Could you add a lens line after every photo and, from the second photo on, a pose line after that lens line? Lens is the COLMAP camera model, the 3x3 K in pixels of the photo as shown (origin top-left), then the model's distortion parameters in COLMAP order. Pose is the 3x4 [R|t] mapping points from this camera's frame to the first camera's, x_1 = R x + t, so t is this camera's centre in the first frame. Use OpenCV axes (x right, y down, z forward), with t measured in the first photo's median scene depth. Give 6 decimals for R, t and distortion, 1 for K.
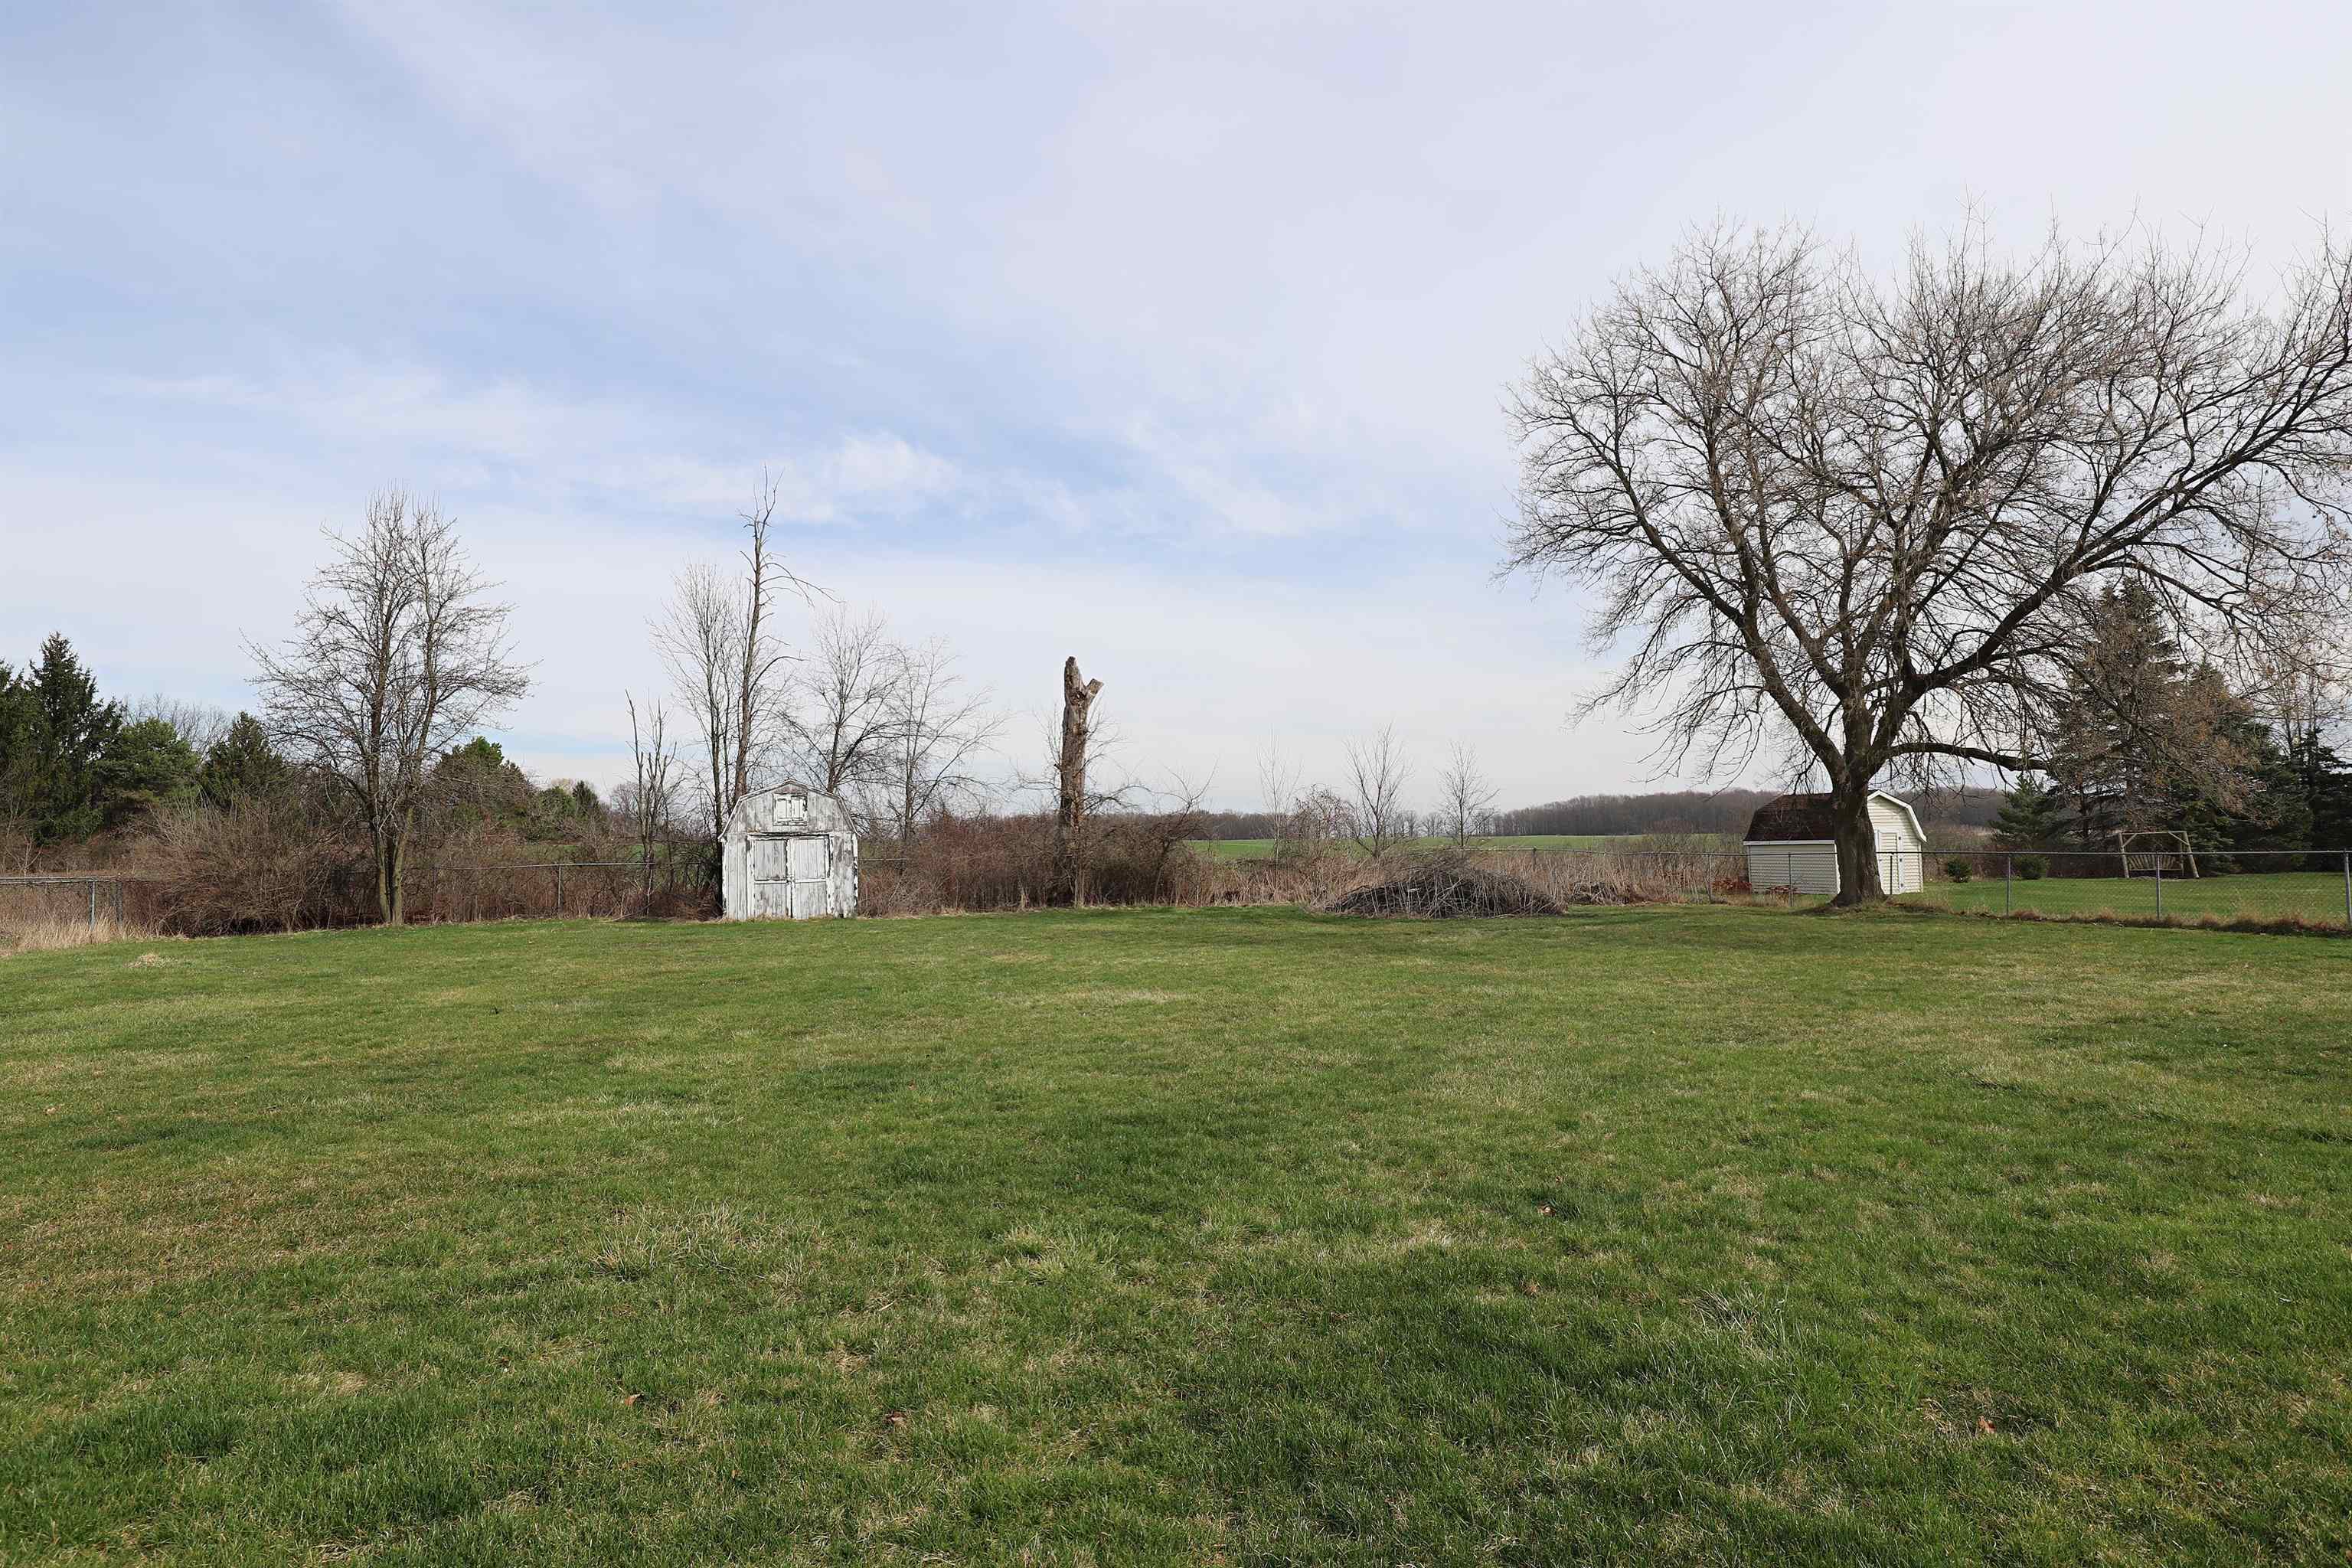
lens RADIAL K [[1217.3, 0, 1175.6], [0, 1217.3, 788.9], [0, 0, 1]] dist [-0.019683, 0.000659]
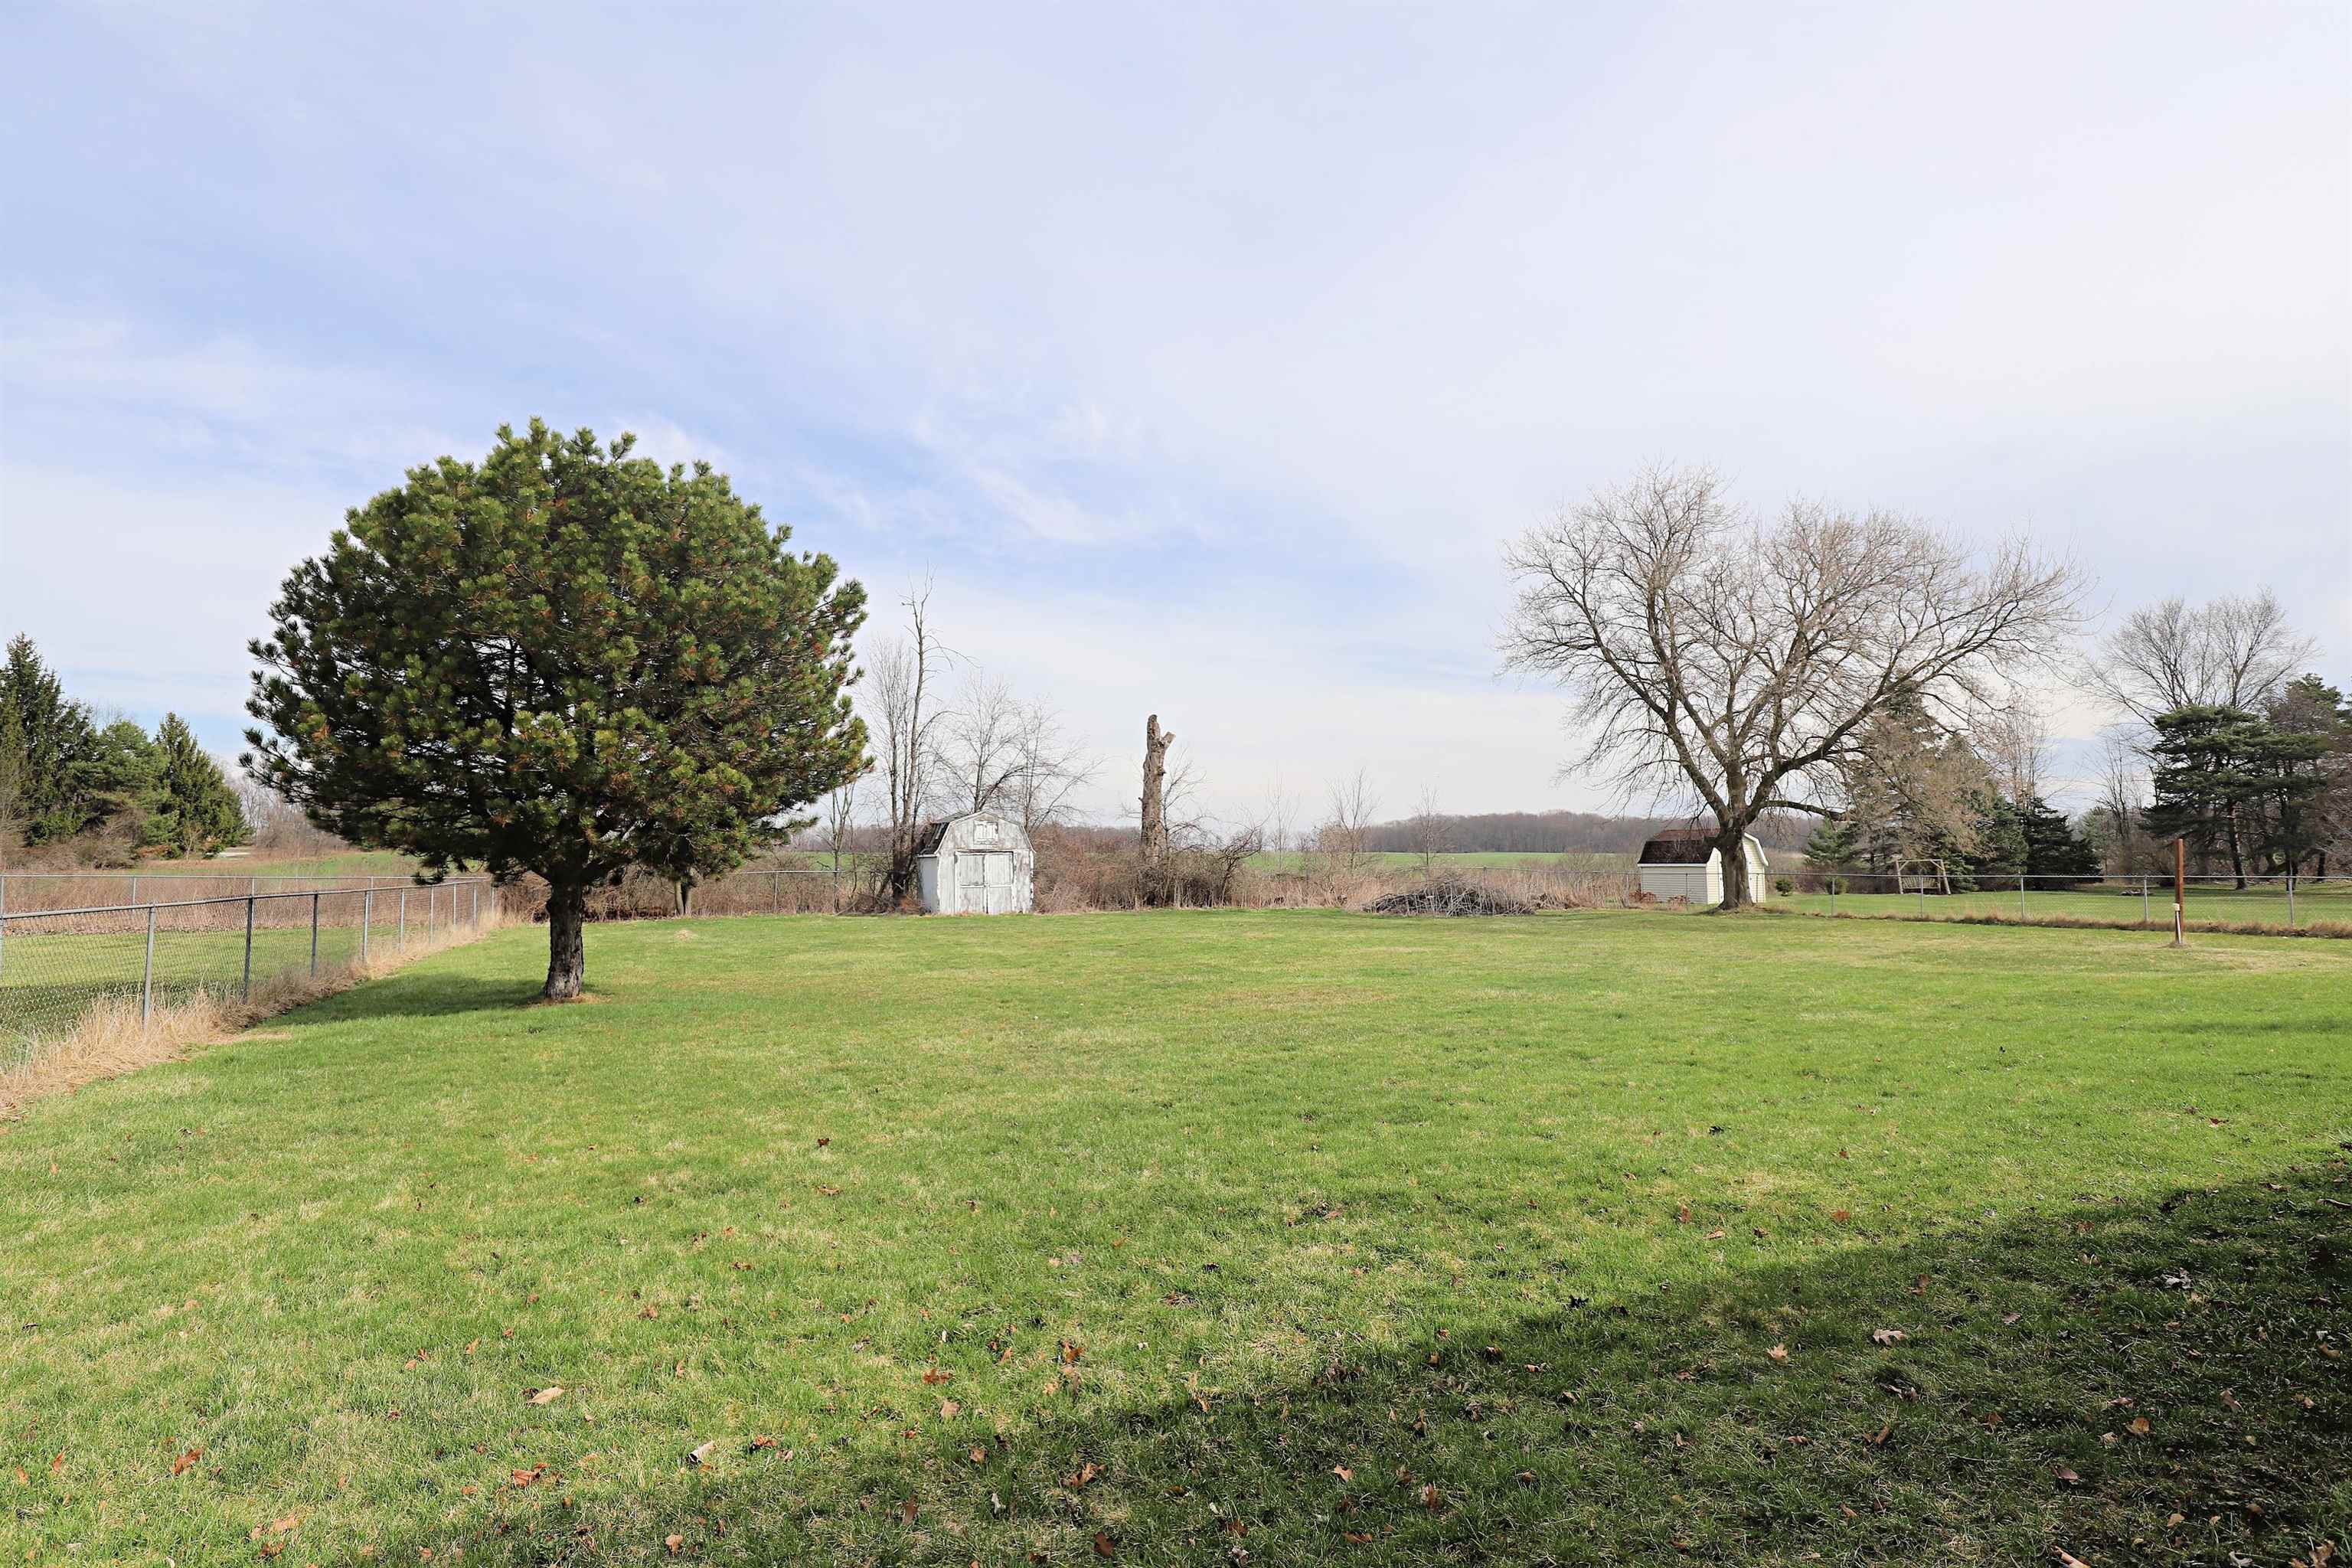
lens RADIAL K [[1217.3, 0, 1175.6], [0, 1217.3, 788.9], [0, 0, 1]] dist [-0.019683, 0.000659]
pose [[0.991307, 0.019966, 0.130046, -0.285918], [-0.018669, 0.999763, -0.011182, -0.019669], [-0.130239, 0.008657, 0.991445, -0.352161]]
